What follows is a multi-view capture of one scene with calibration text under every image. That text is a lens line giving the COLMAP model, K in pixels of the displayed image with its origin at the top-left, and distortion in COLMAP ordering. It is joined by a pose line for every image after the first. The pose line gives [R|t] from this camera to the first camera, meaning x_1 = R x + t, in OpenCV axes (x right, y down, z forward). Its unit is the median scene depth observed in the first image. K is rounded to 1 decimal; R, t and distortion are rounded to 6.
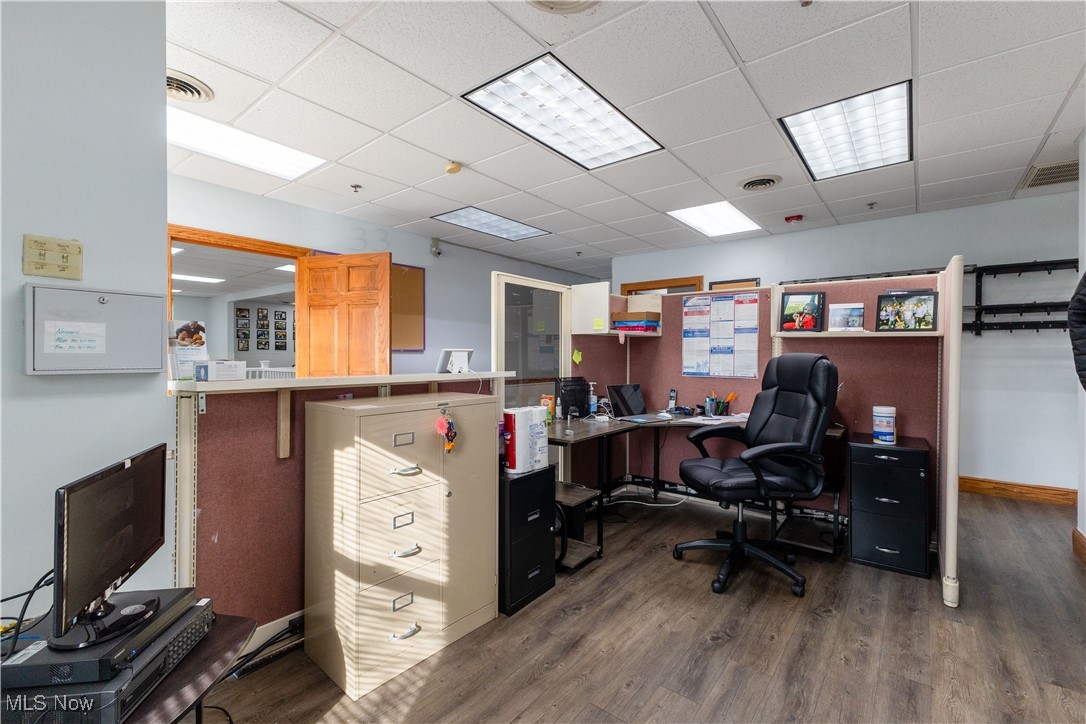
lens RADIAL K [[469.5, 0, 542.5], [0, 469.5, 358.3], [0, 0, 1]] dist [0.010667, -0.000575]
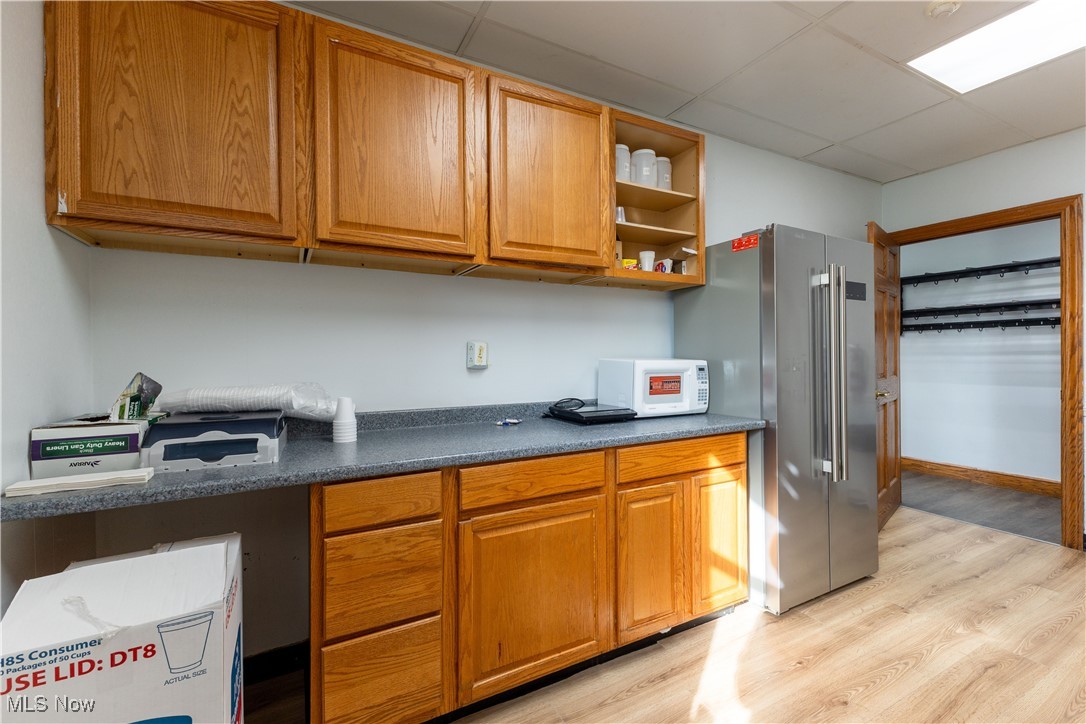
lens RADIAL K [[469.5, 0, 543.4], [0, 469.5, 355.9], [0, 0, 1]] dist [0.010667, -0.000575]
pose [[0.921494, -0.006128, -0.388345, 0.560576], [0.004667, 0.999978, -0.004705, 0.004015], [0.388365, 0.002523, 0.921502, -0.440375]]
